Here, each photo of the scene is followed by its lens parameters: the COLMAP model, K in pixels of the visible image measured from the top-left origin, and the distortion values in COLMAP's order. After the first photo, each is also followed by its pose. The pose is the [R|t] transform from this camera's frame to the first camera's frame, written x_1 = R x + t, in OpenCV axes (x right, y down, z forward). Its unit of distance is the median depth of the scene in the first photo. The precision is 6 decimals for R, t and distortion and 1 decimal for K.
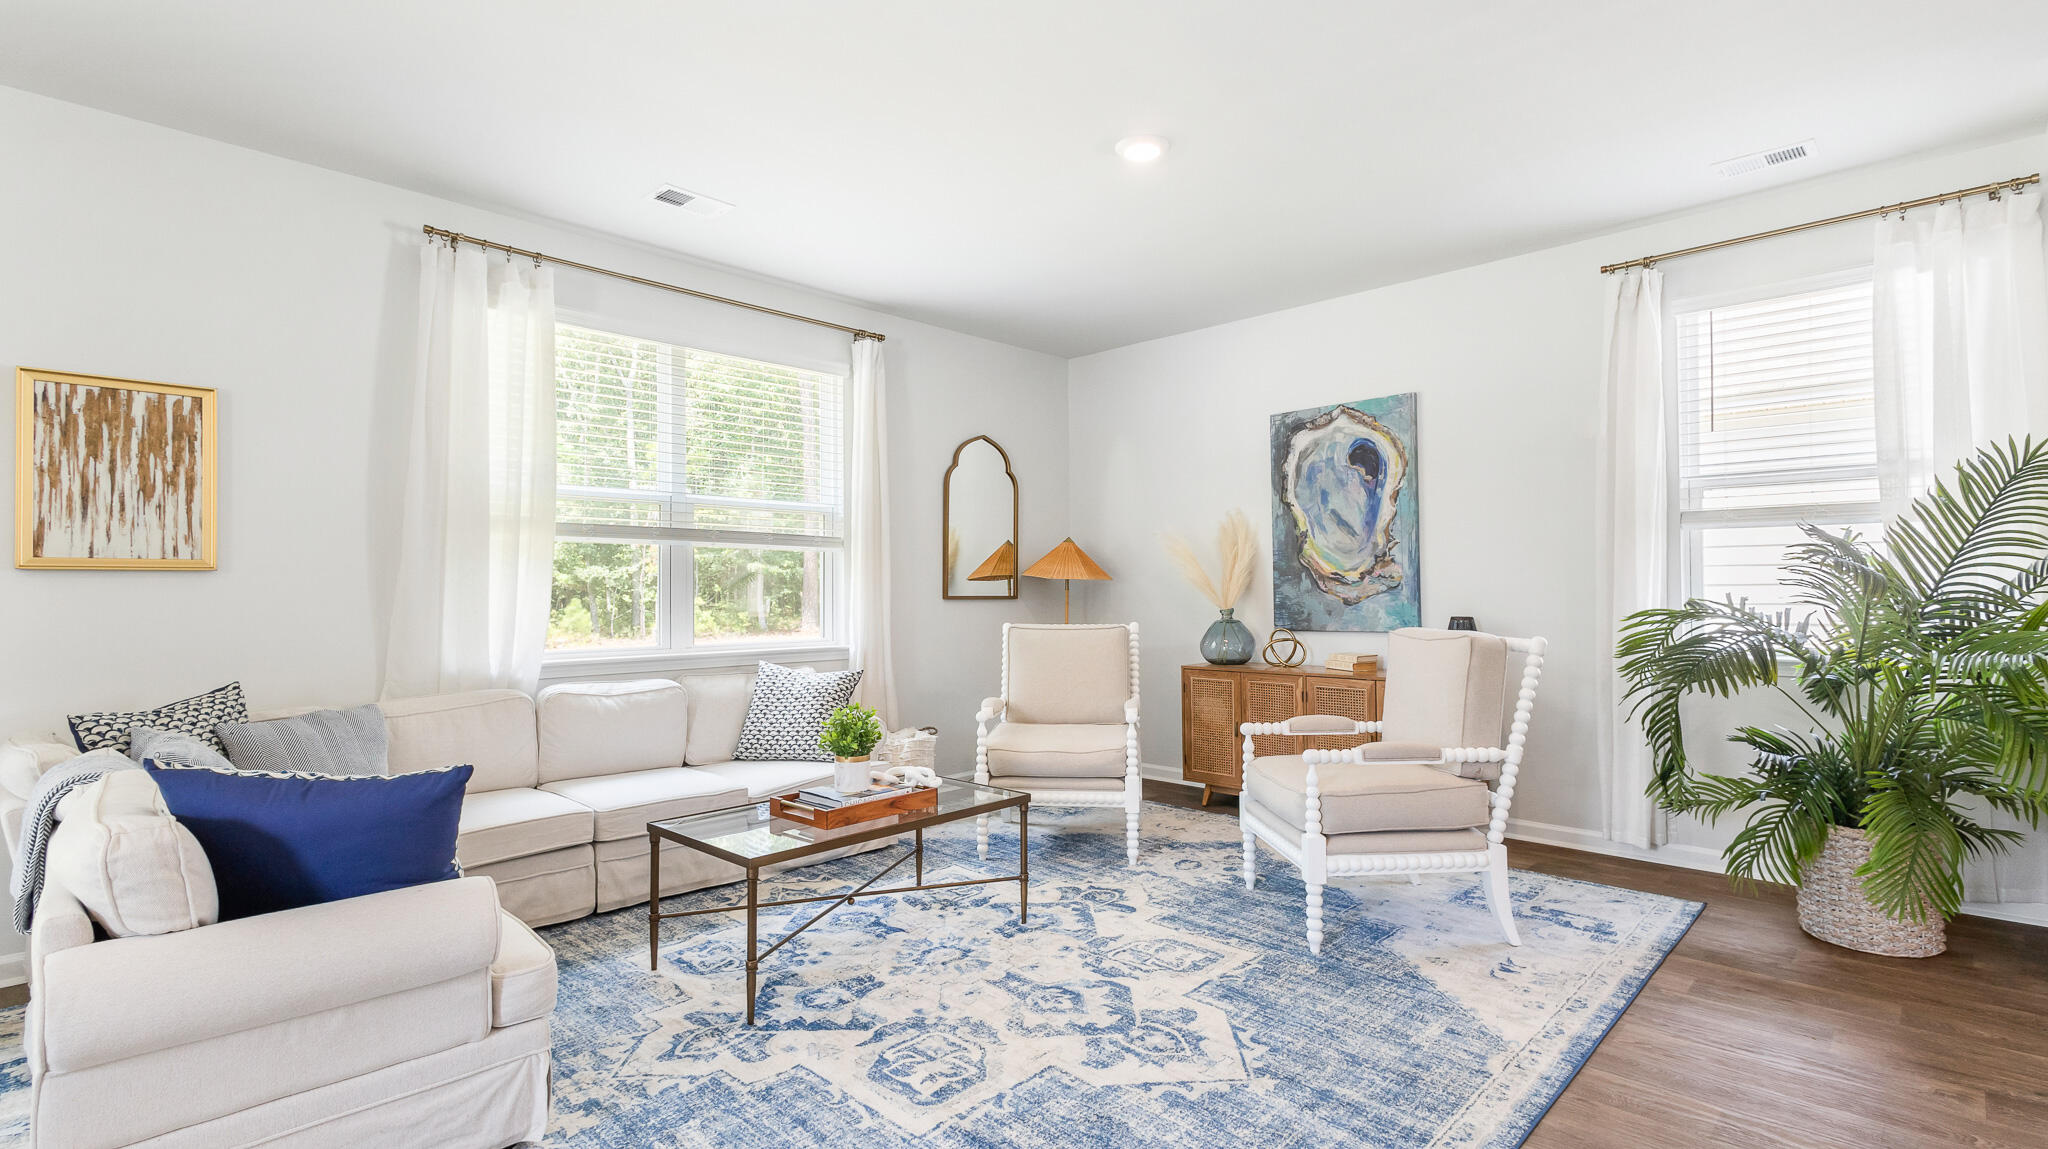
lens RADIAL K [[961.1, 0, 1027.9], [0, 961.1, 577.0], [0, 0, 1]] dist [0.012327, -0.000421]
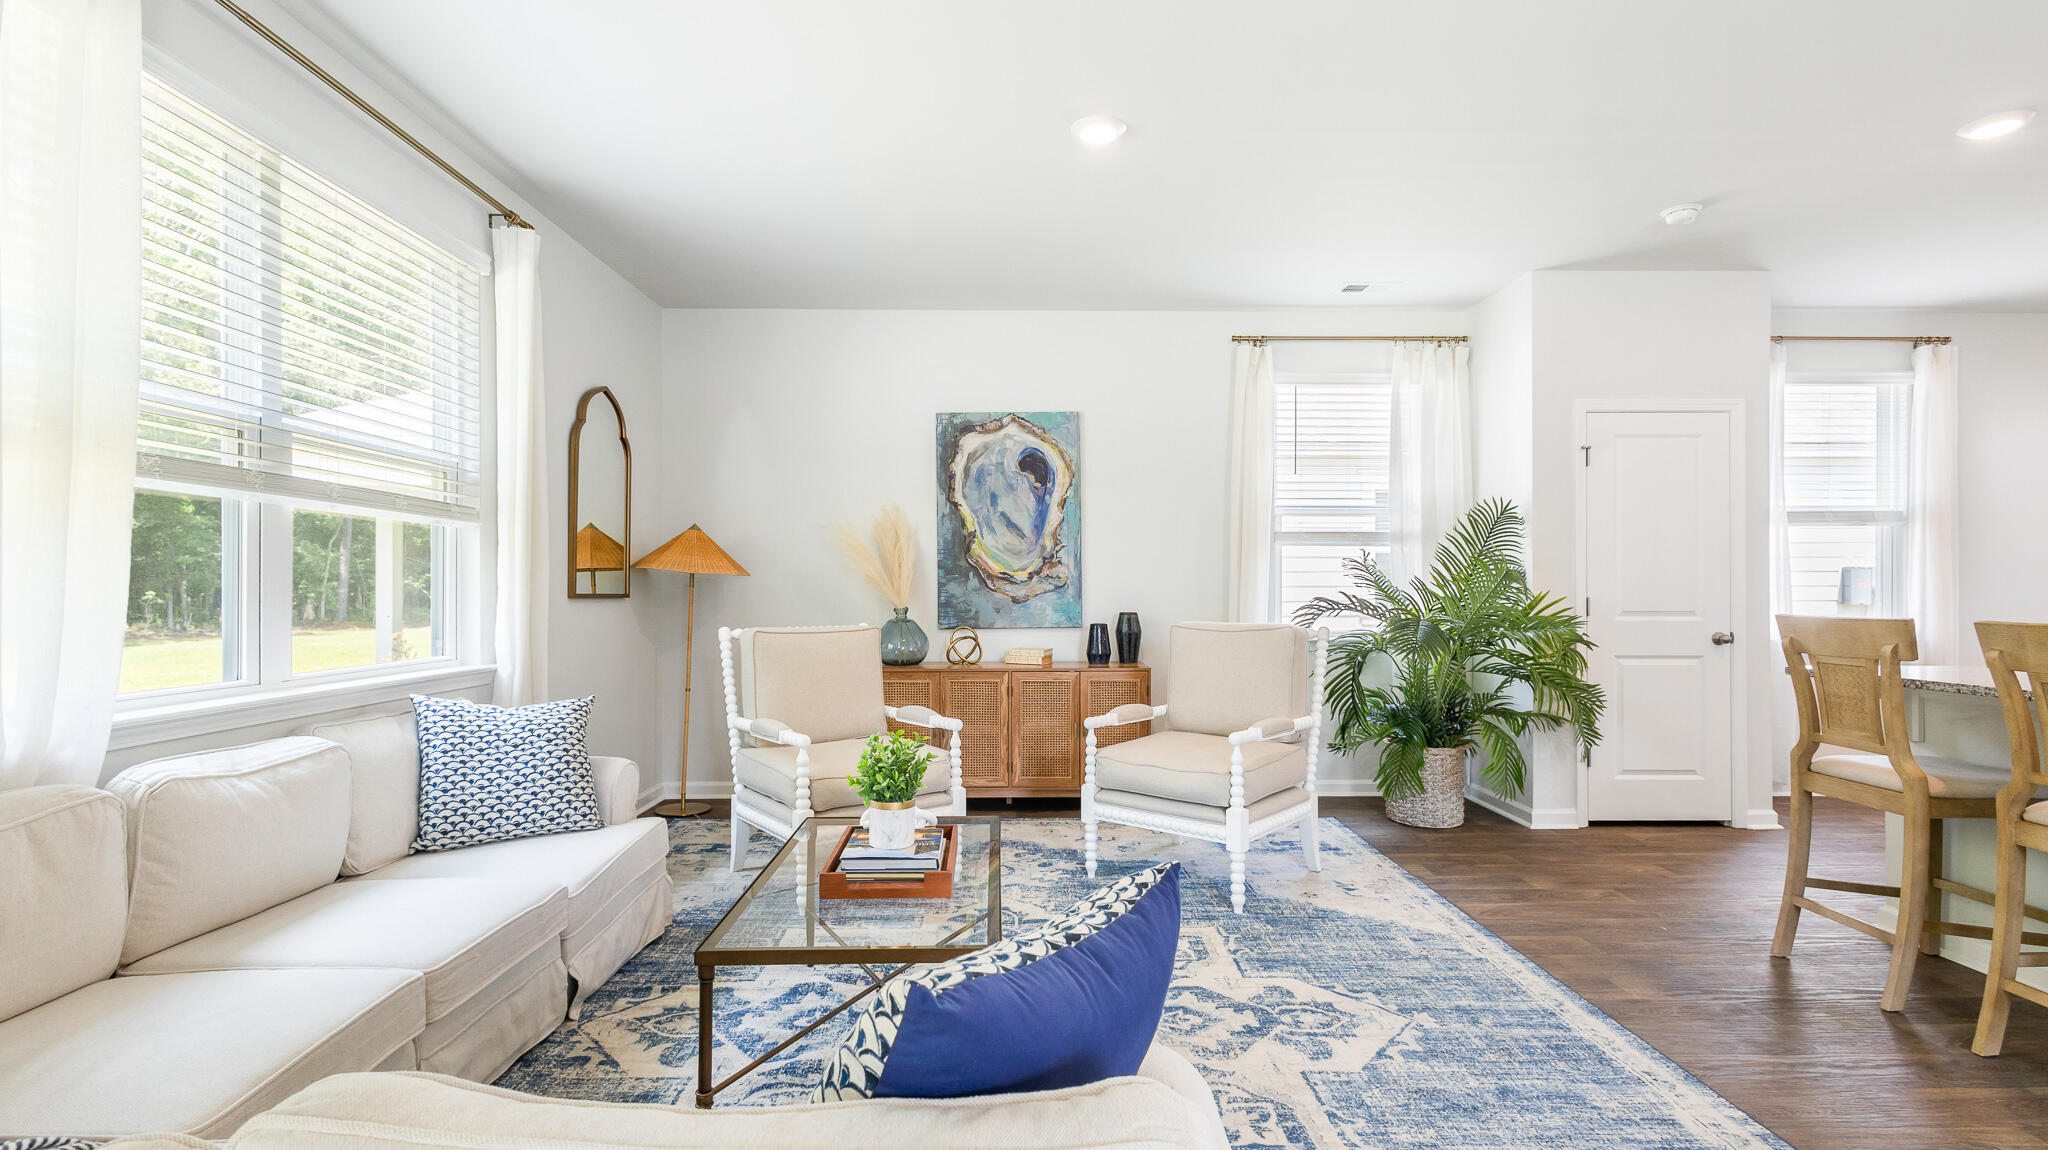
lens RADIAL K [[962.5, 0, 1030.2], [0, 962.5, 589.1], [0, 0, 1]] dist [0.014042, -0.000017]
pose [[0.706772, 0.005752, 0.707418, -0.417156], [-0.014474, 0.999875, 0.006332, 0.006925], [-0.707293, -0.014714, 0.706767, 0.244273]]
